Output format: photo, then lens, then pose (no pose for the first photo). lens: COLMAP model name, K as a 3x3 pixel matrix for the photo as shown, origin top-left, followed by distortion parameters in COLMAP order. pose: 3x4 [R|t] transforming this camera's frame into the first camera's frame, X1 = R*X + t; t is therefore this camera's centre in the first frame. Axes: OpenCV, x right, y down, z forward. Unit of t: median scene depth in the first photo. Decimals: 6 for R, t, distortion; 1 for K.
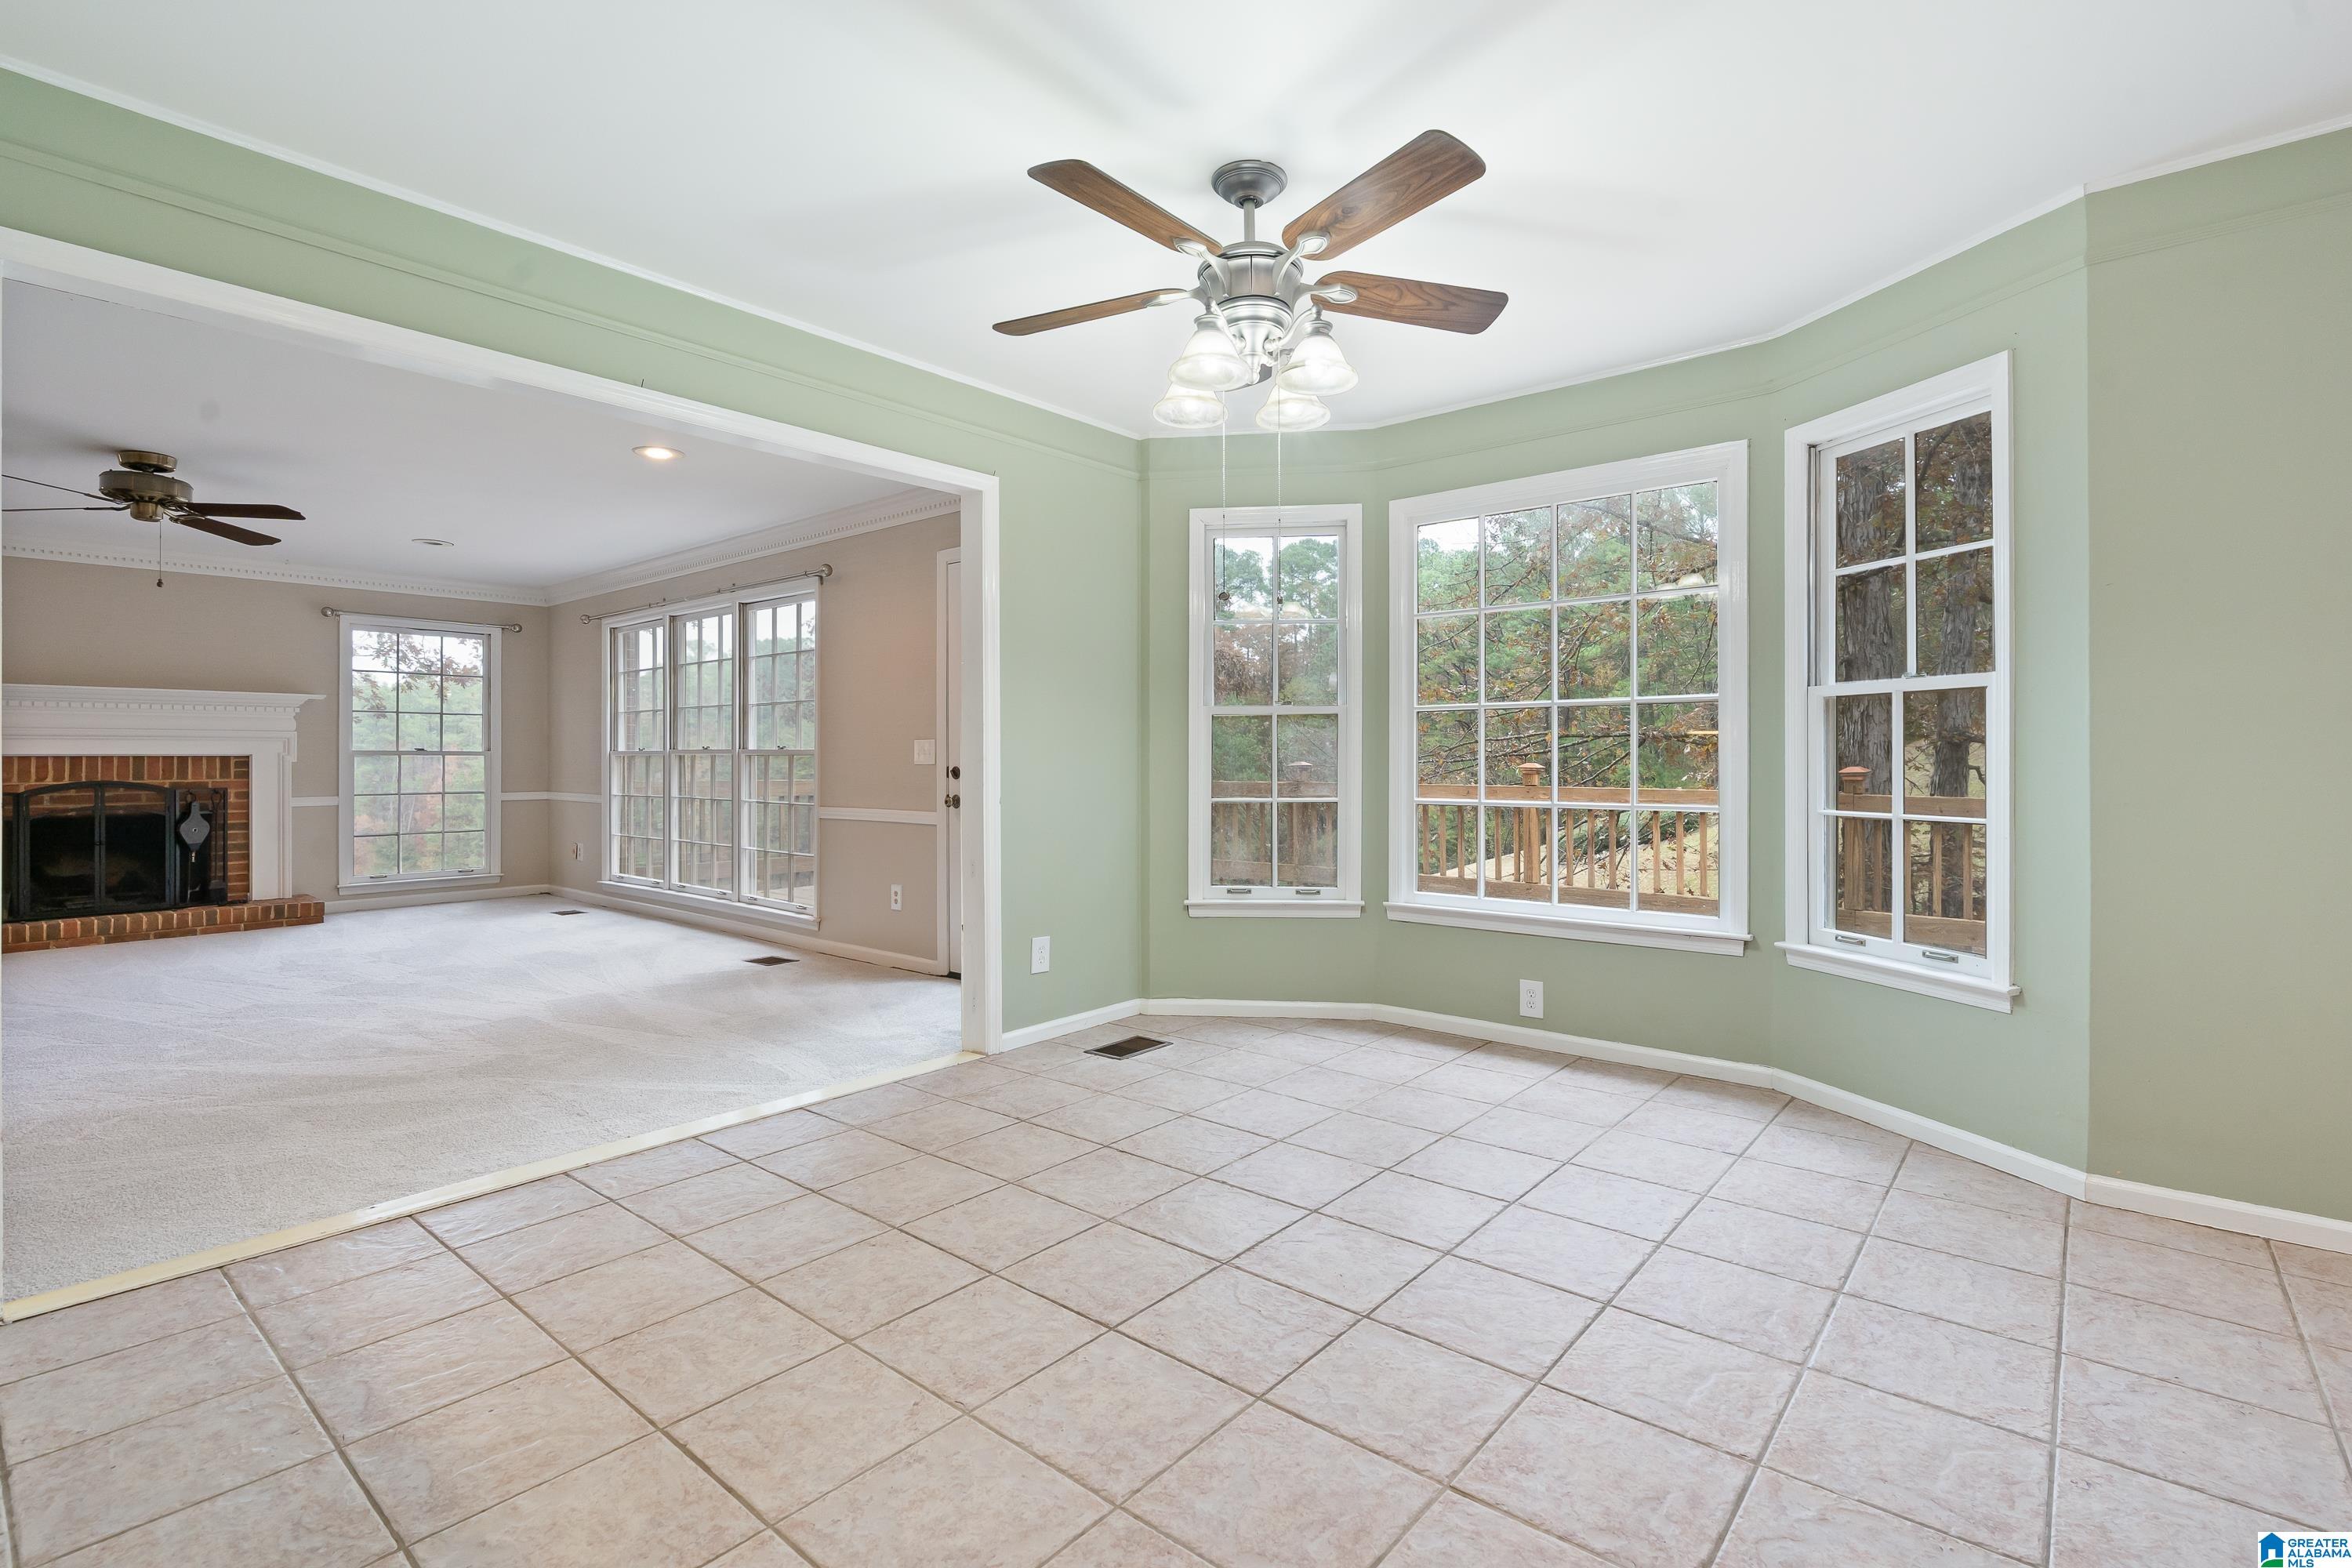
lens RADIAL K [[1077.7, 0, 1183.2], [0, 1077.7, 756.4], [0, 0, 1]] dist [-0.000666, -0.001694]
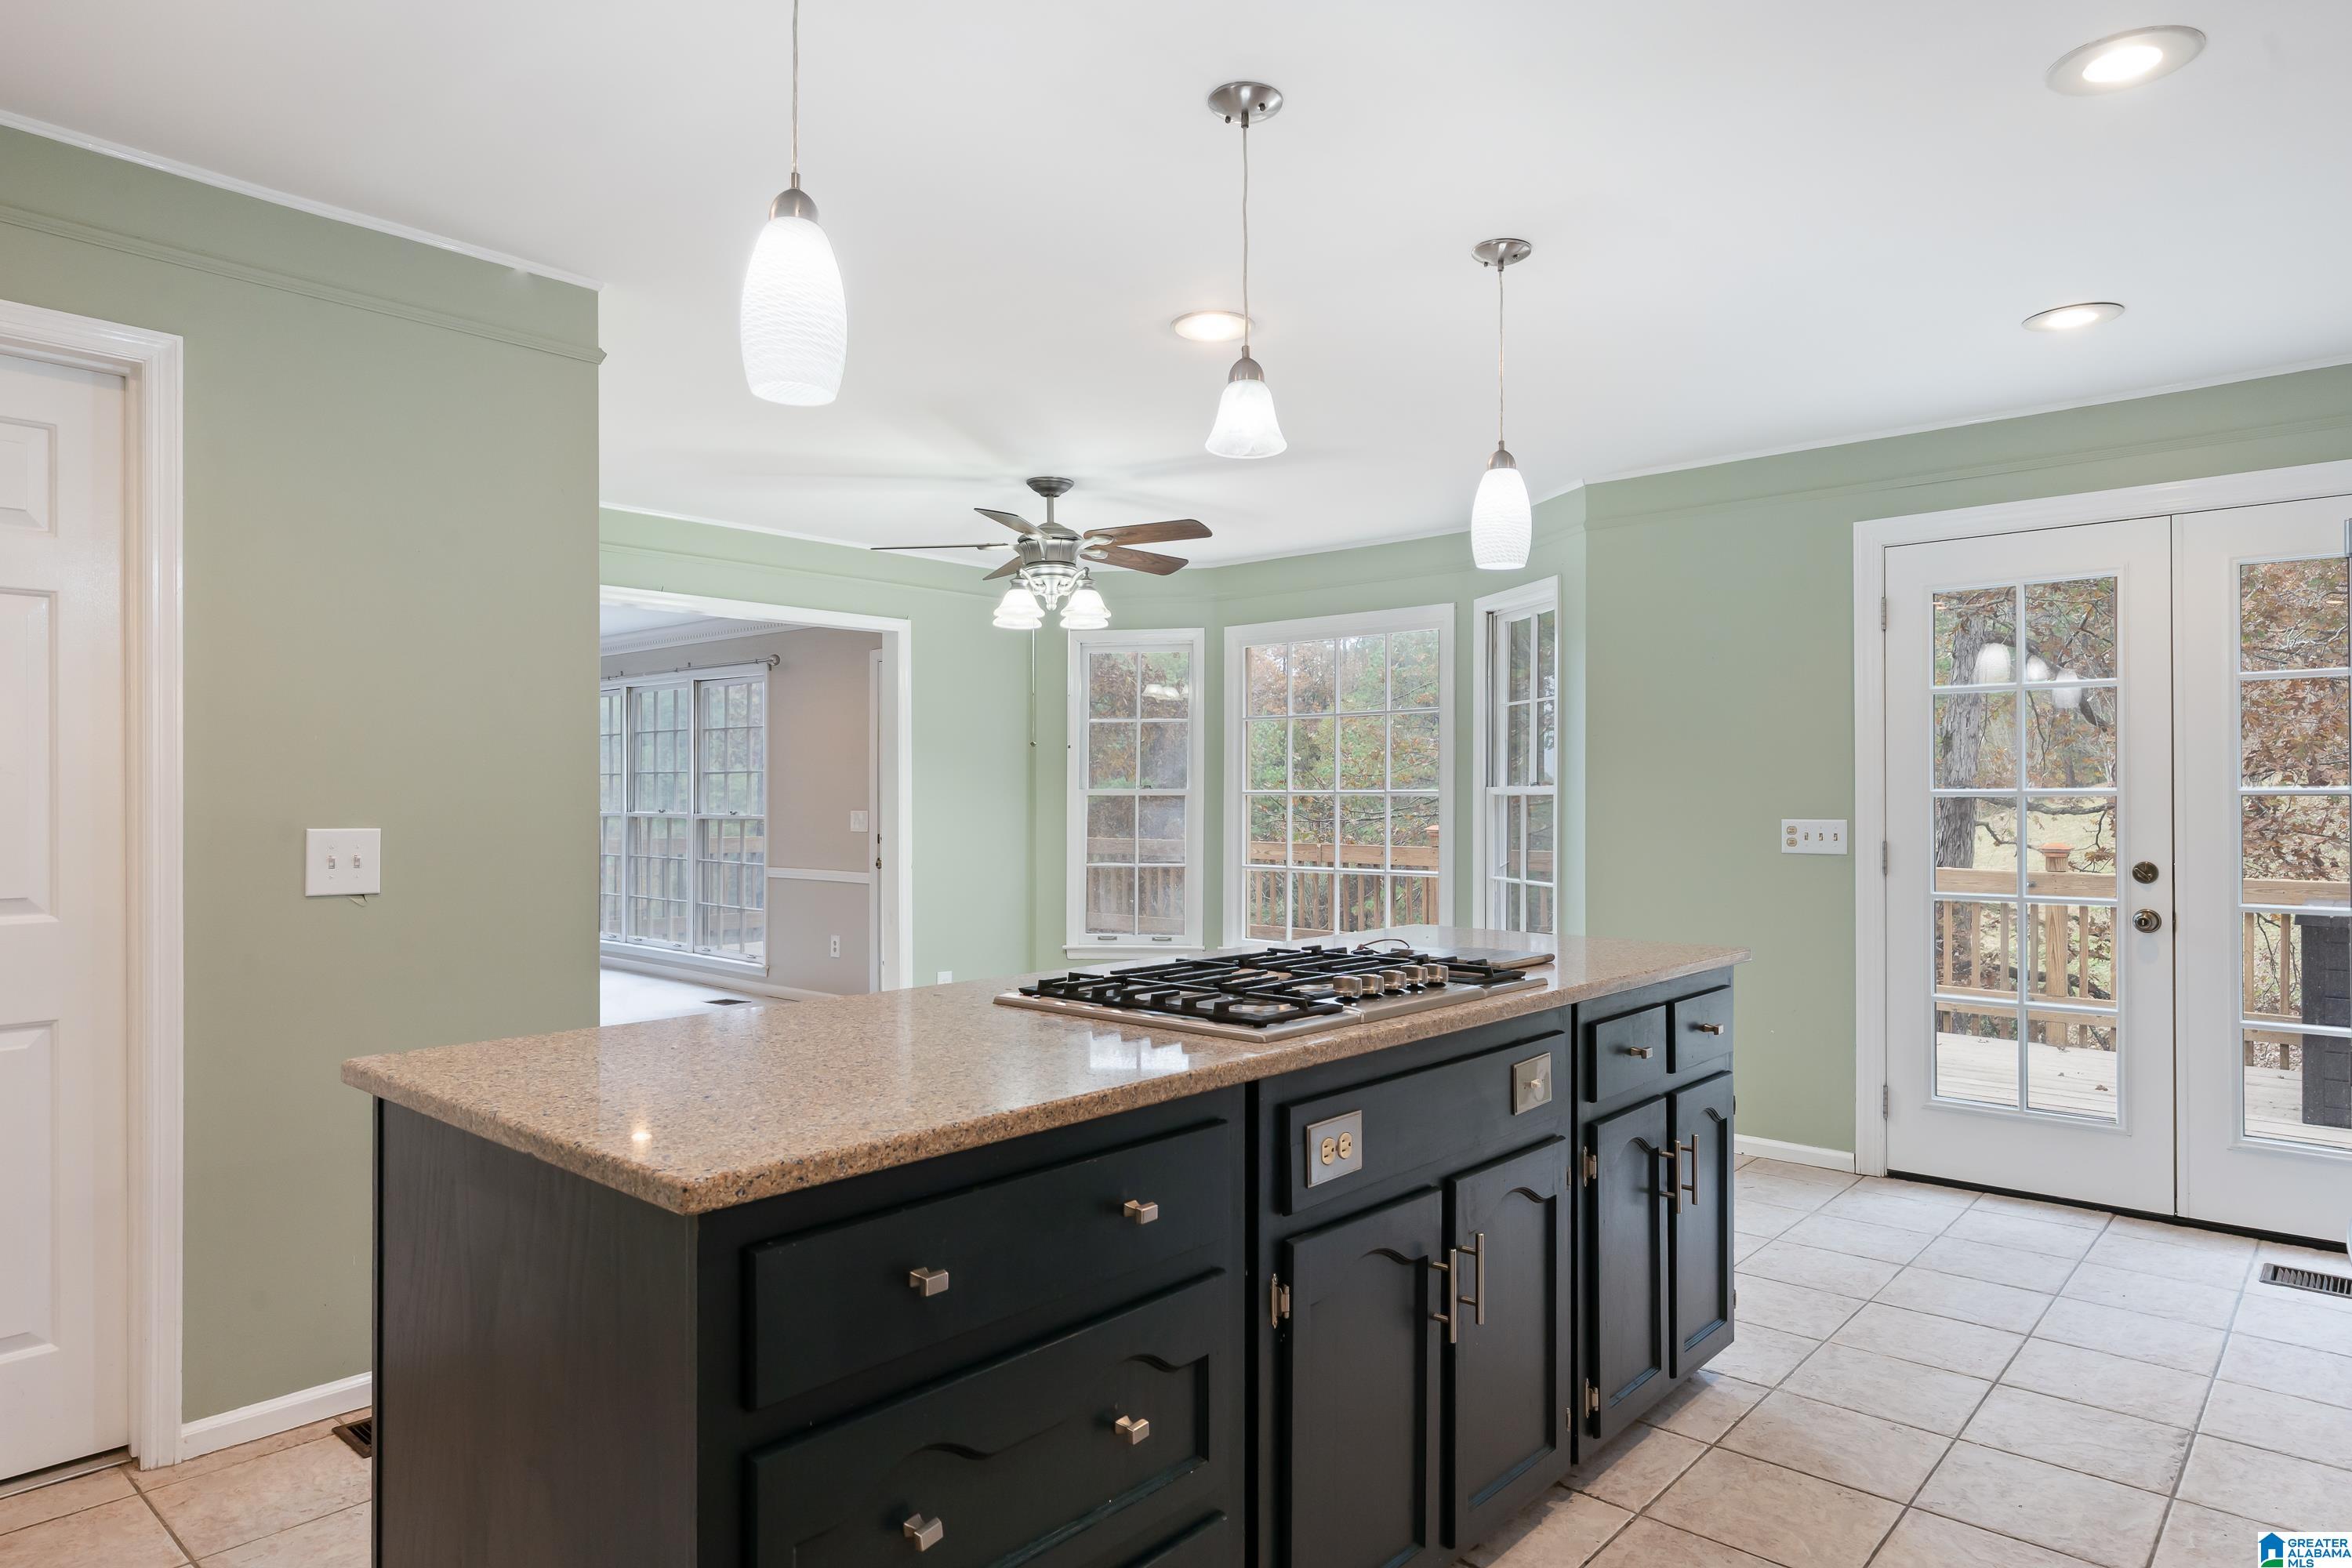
lens RADIAL K [[1396.2, 0, 1177.0], [0, 1396.2, 788.5], [0, 0, 1]] dist [-0.006277, -0.000295]
pose [[0.999655, -0.000810, -0.026241, 0.116937], [0.000786, 0.999999, -0.000931, -0.030984], [0.026241, 0.000910, 0.999655, -0.408863]]
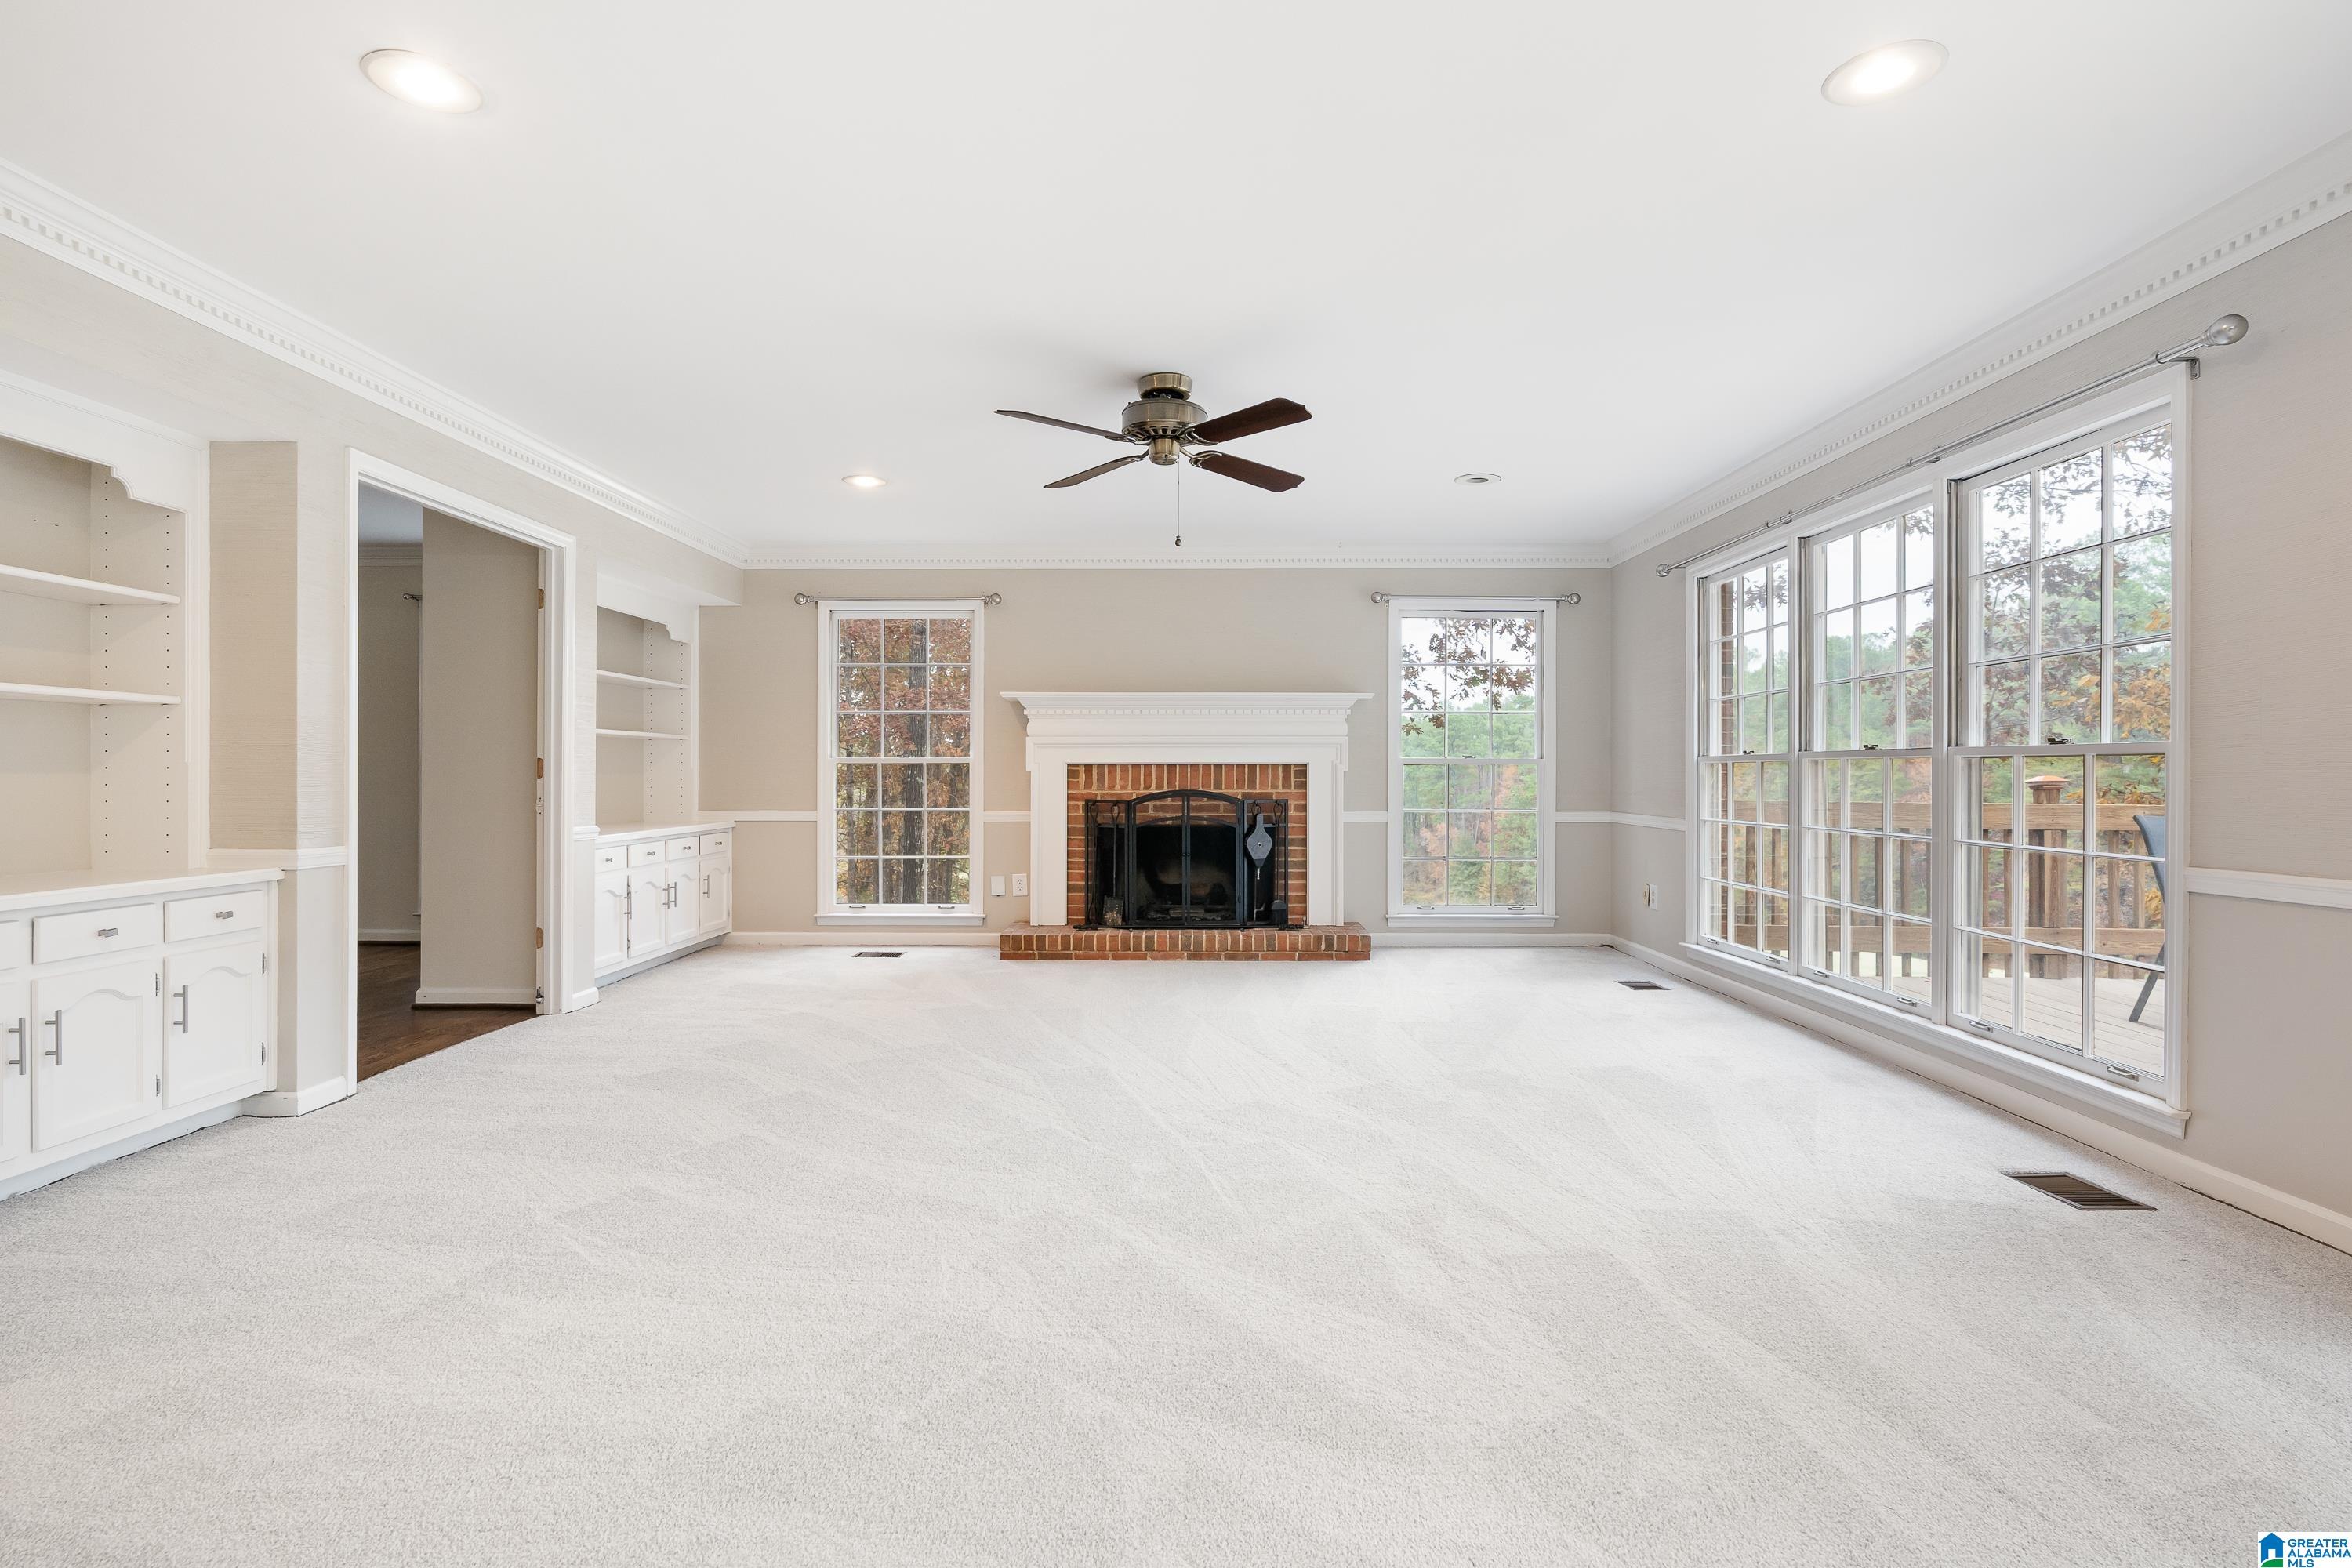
lens RADIAL K [[1143.3, 0, 1176.3], [0, 1143.3, 771.7], [0, 0, 1]] dist [-0.003923, -0.000067]
pose [[0.638197, 0.001579, -0.769871, -0.218247], [-0.000936, 0.999999, 0.001275, 0.005258], [0.769872, -0.000093, 0.638198, 0.331328]]
